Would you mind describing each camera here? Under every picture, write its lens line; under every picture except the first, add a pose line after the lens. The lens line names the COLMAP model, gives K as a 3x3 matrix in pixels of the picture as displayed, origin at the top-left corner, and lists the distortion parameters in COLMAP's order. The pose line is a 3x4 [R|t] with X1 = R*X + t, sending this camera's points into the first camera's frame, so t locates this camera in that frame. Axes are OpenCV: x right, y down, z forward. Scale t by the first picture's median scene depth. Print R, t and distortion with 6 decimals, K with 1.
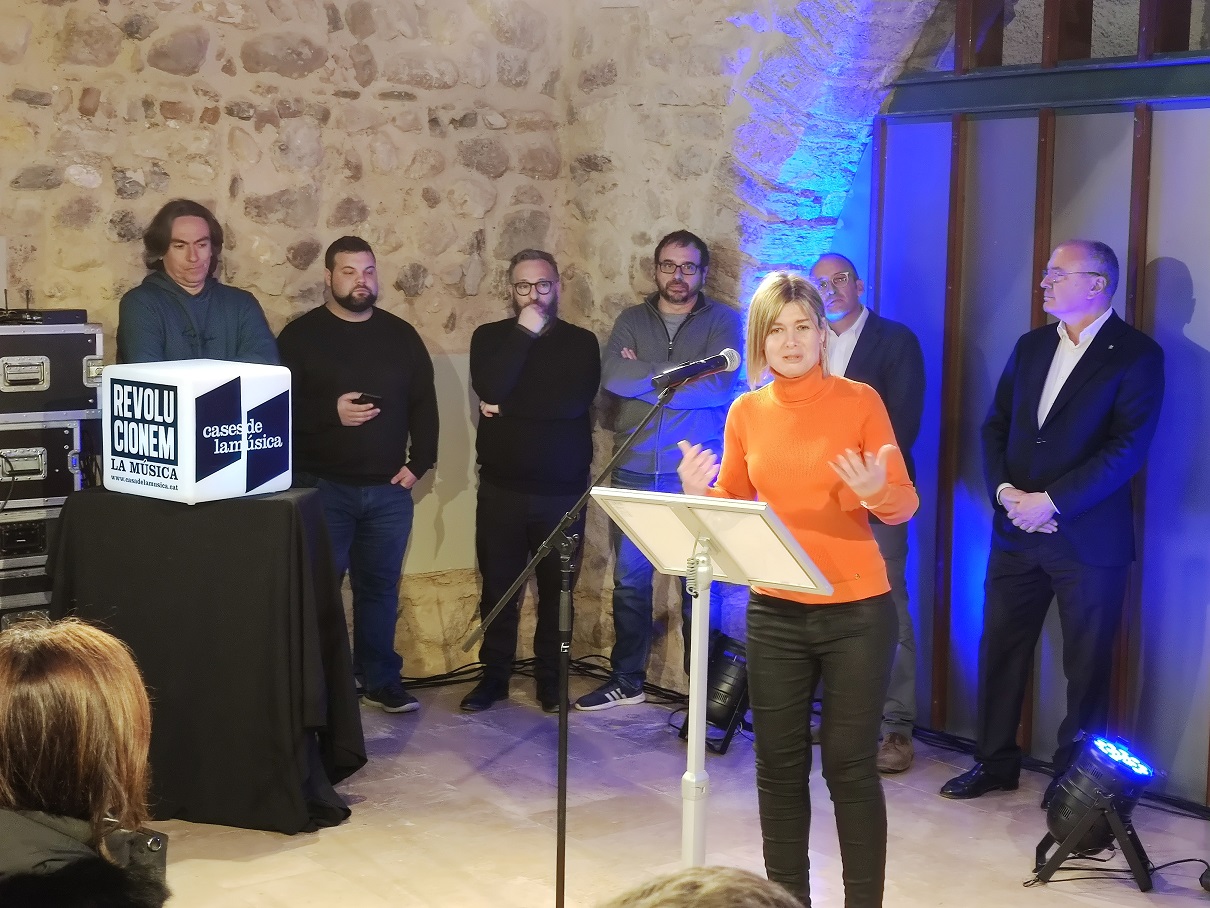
lens RADIAL K [[1933.1, 0, 605.0], [0, 1933.1, 454.0], [0, 0, 1]] dist [0.108931, -0.141436]
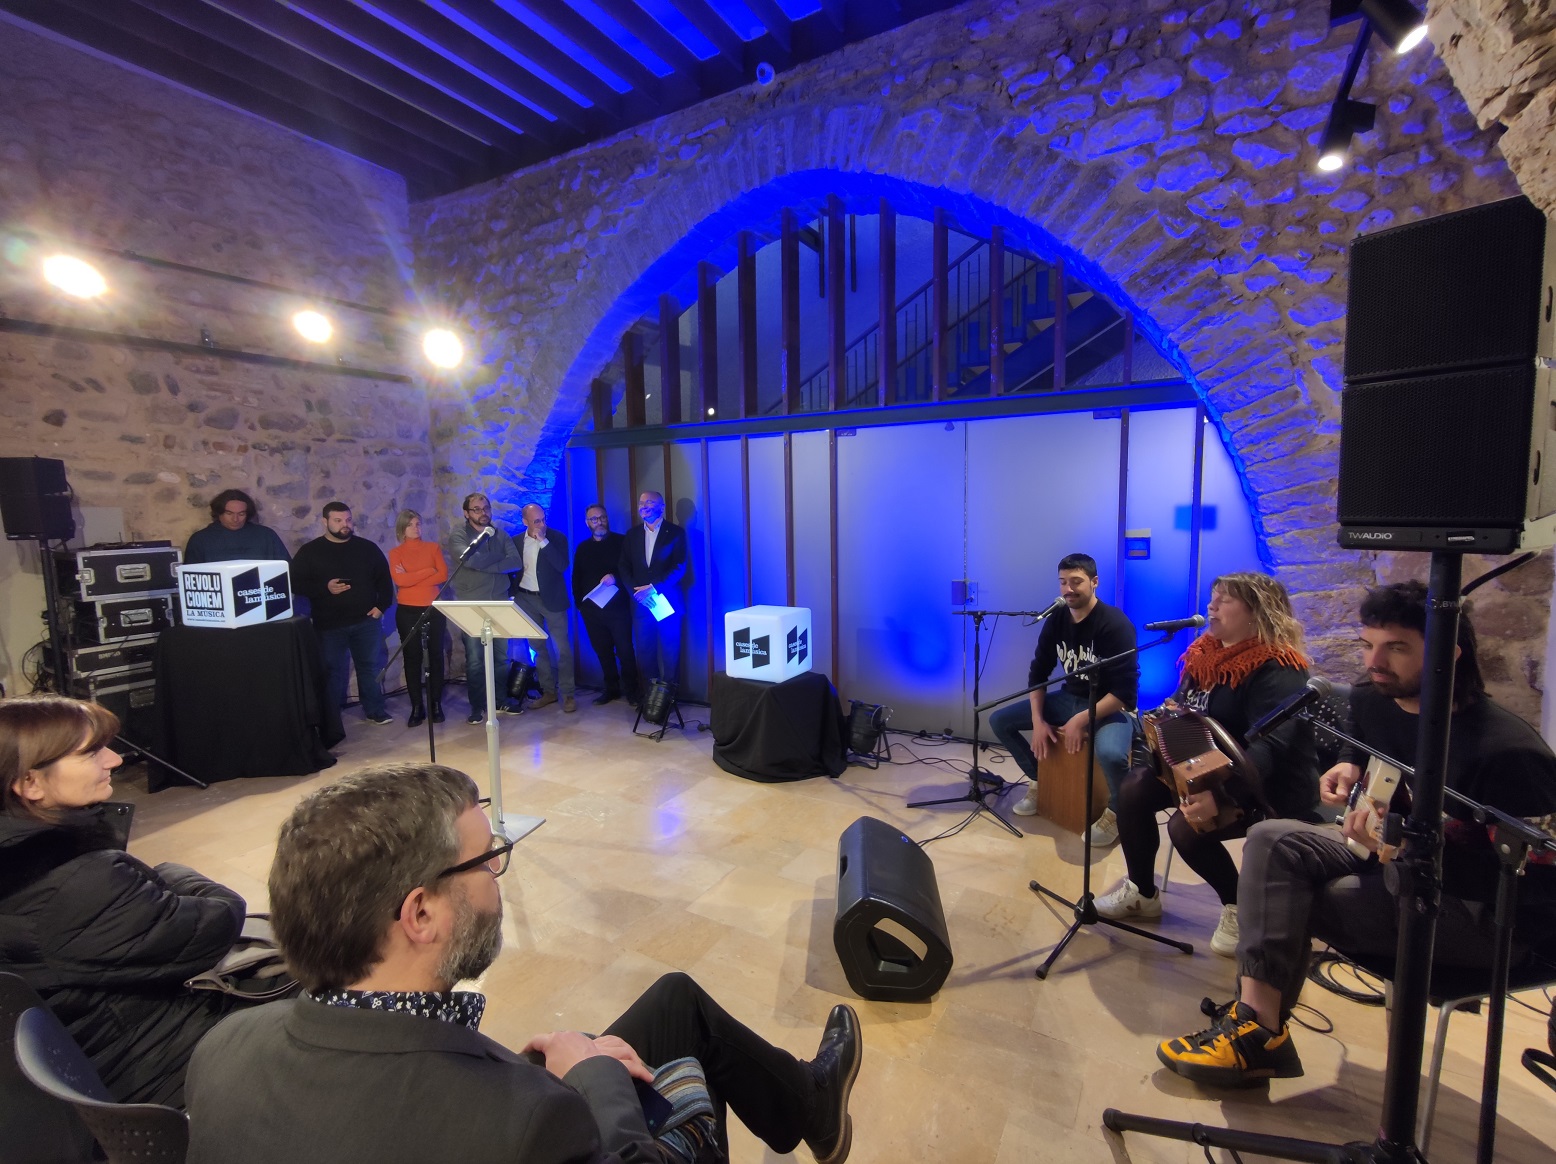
lens RADIAL K [[678.2, 0, 778.0], [0, 678.2, 582.0], [0, 0, 1]] dist [0.000317, 0.000005]
pose [[0.924029, -0.076118, 0.374669, 0.053092], [0.079138, 0.996837, 0.007345, 0.014992], [-0.374043, 0.022863, 0.927130, 0.085878]]
